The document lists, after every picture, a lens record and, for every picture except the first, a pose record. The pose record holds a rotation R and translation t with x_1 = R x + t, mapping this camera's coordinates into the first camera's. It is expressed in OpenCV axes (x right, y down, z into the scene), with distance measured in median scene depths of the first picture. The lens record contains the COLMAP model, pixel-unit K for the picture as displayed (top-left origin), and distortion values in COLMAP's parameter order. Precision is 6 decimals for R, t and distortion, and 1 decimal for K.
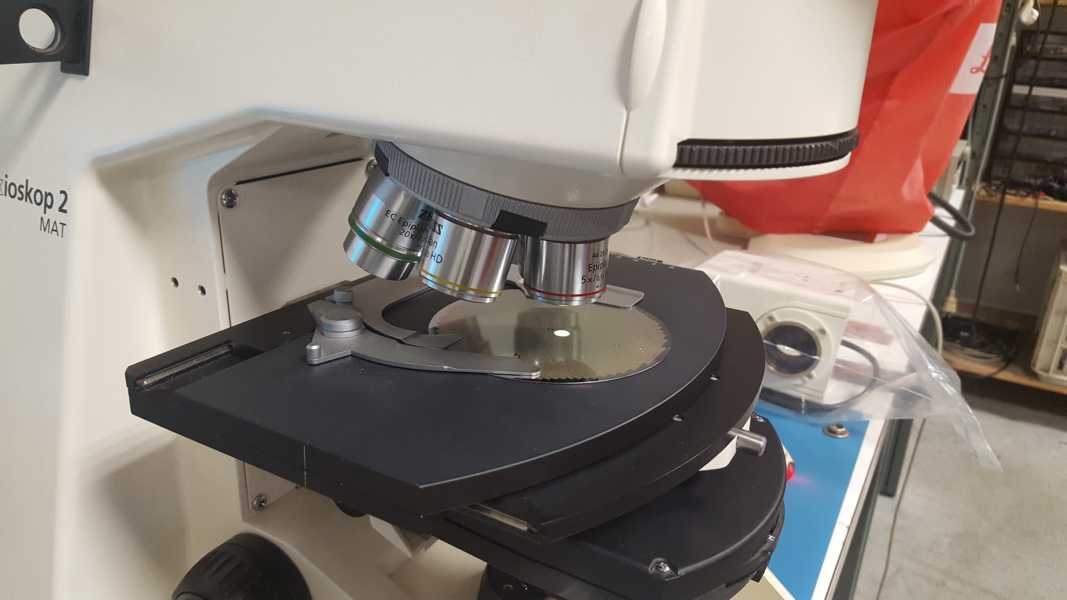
lens RADIAL K [[806.7, 0, 522.5], [0, 806.7, 305.7], [0, 0, 1]] dist [0.003166, -0.023676]
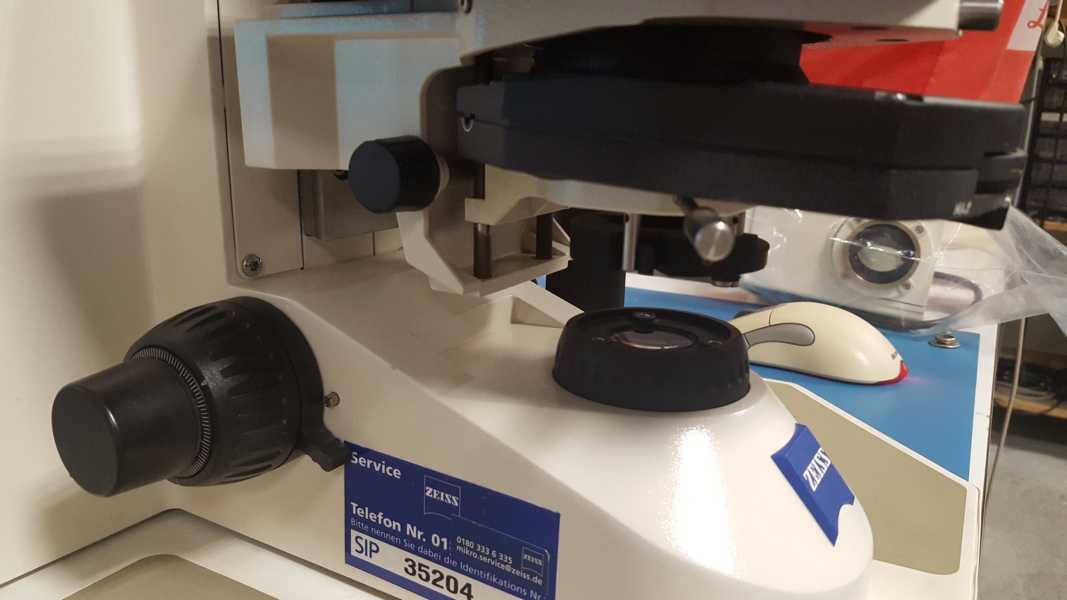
lens RADIAL K [[806.7, 0, 539.3], [0, 806.7, 296.2], [0, 0, 1]] dist [0.003166, -0.023676]
pose [[0.999892, -0.014694, 0.000754, -0.023333], [0.014675, 0.992215, -0.123666, 0.129796], [0.001069, 0.123663, 0.992324, 0.097627]]
